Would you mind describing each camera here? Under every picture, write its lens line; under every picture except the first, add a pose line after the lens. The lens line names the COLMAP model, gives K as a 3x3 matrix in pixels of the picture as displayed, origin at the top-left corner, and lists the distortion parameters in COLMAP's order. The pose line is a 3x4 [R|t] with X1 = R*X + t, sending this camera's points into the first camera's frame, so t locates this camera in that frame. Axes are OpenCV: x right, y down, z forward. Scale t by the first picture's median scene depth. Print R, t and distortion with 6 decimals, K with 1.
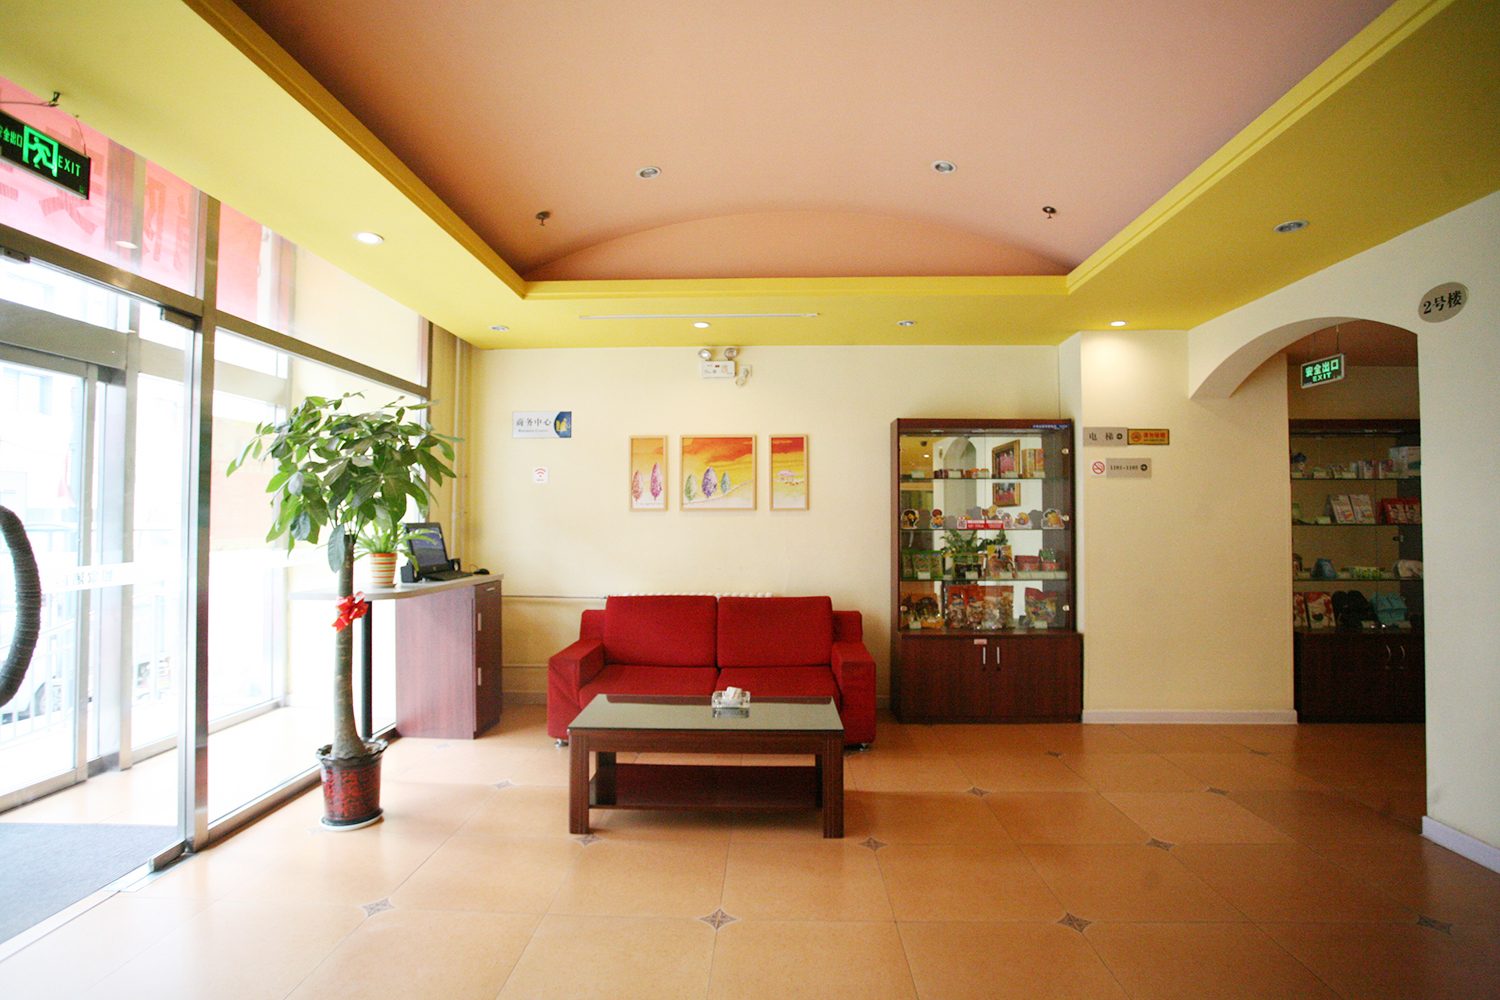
lens RADIAL K [[751.8, 0, 750.0], [0, 751.8, 500.0], [0, 0, 1]] dist [-0.072864, 0.036667]
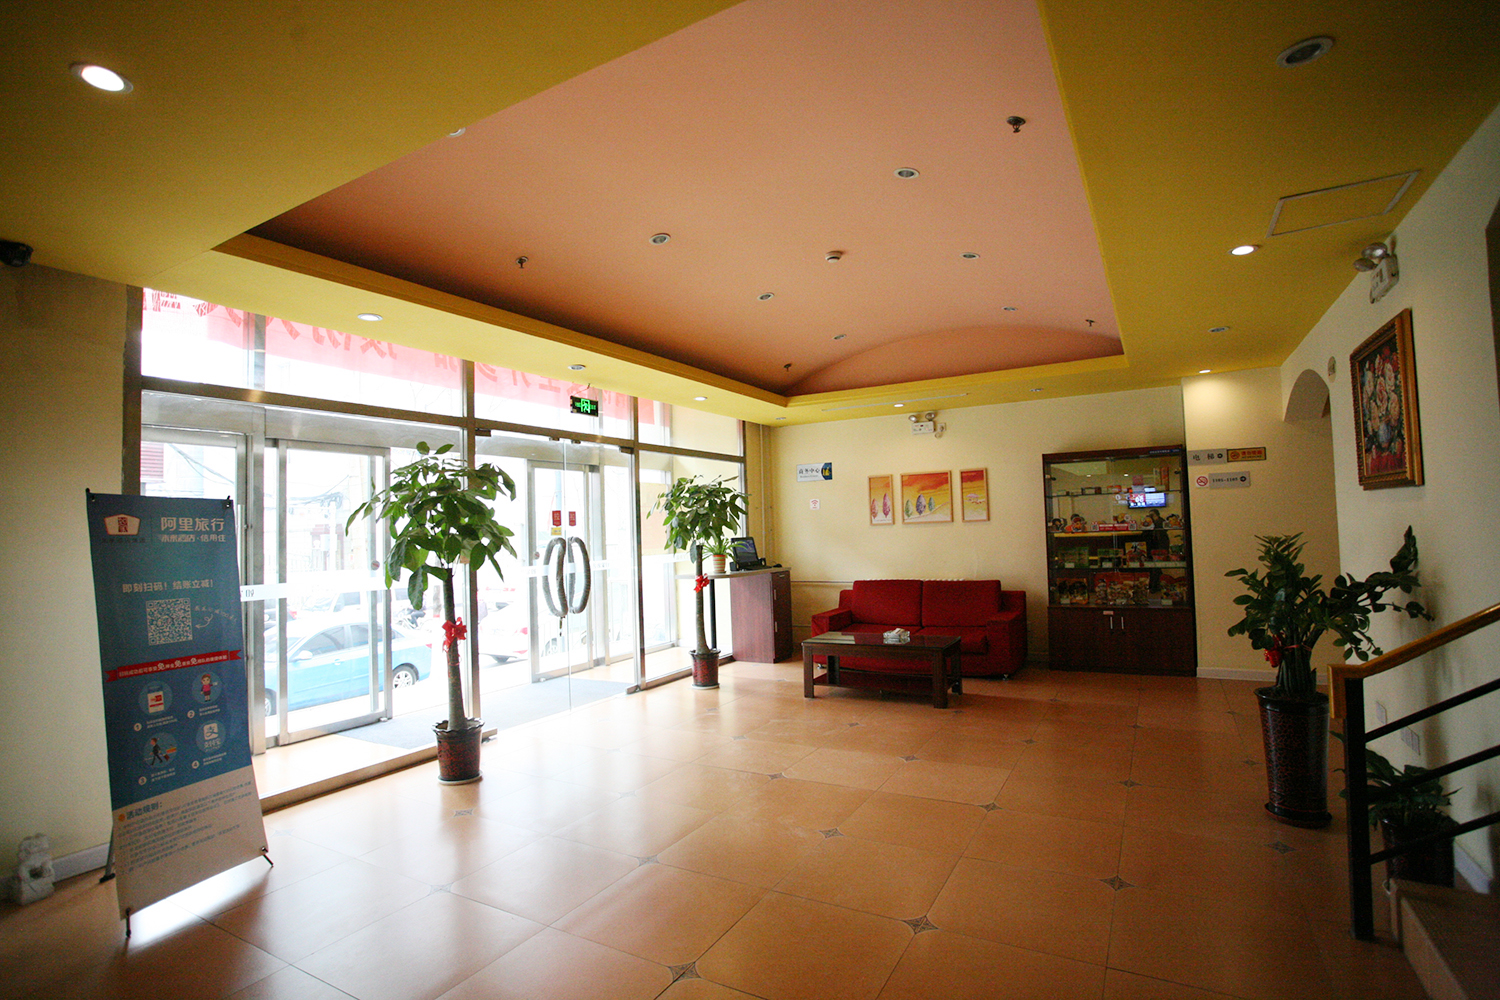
lens RADIAL K [[735.1, 0, 750.0], [0, 735.1, 500.0], [0, 0, 1]] dist [-0.000887, -0.000061]
pose [[0.892321, -0.049862, -0.448638, 0.392605], [0.045504, 0.998754, -0.020498, -0.023492], [0.449101, -0.002124, 0.893478, -0.592001]]
